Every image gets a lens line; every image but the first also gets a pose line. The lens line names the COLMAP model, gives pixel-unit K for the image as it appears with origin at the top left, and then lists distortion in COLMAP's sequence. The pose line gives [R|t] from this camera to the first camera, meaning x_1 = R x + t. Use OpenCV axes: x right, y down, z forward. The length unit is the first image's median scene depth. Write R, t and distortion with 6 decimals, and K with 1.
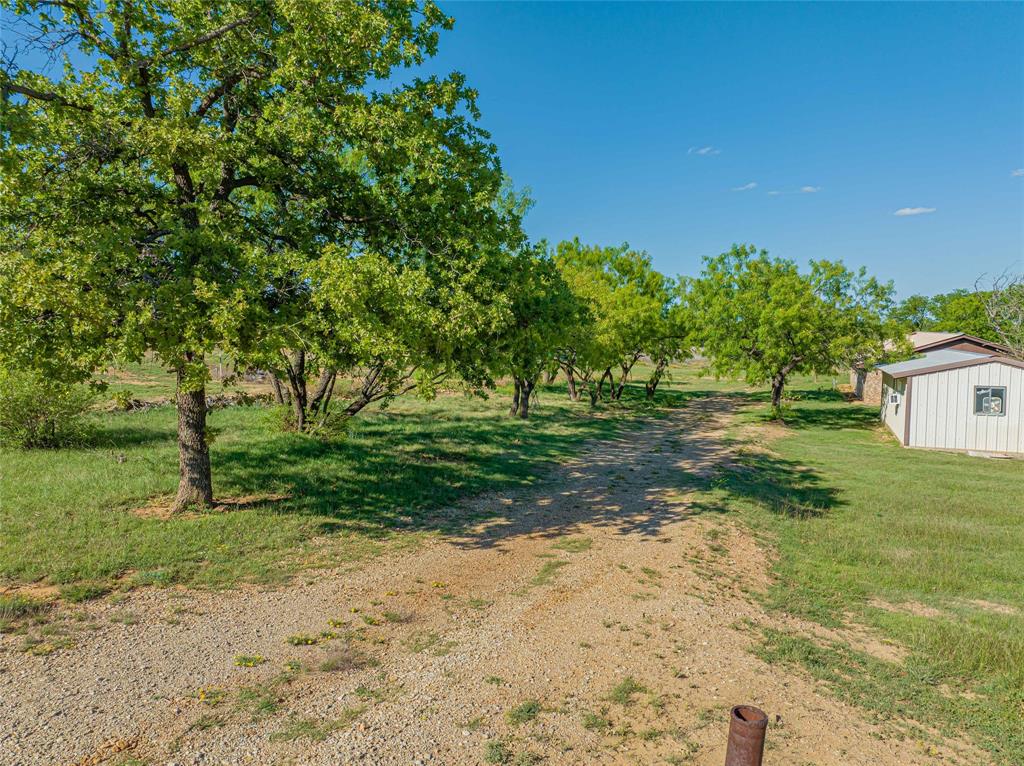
lens RADIAL K [[707.3, 0, 489.2], [0, 707.3, 385.0], [0, 0, 1]] dist [0.000842, -0.039305]
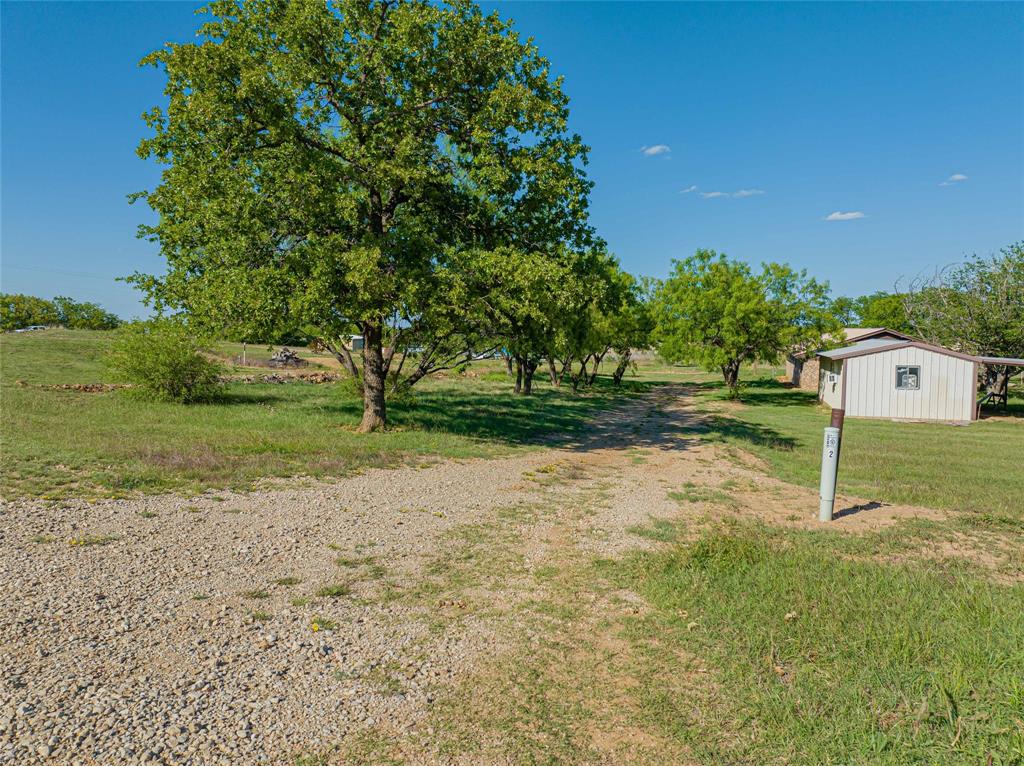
lens RADIAL K [[707.3, 0, 489.2], [0, 707.3, 385.0], [0, 0, 1]] dist [0.000842, -0.039305]
pose [[0.996363, -0.002738, 0.085168, -0.099873], [0.002822, 0.999996, -0.000859, 0.026570], [-0.085165, 0.001096, 0.996366, -0.137613]]
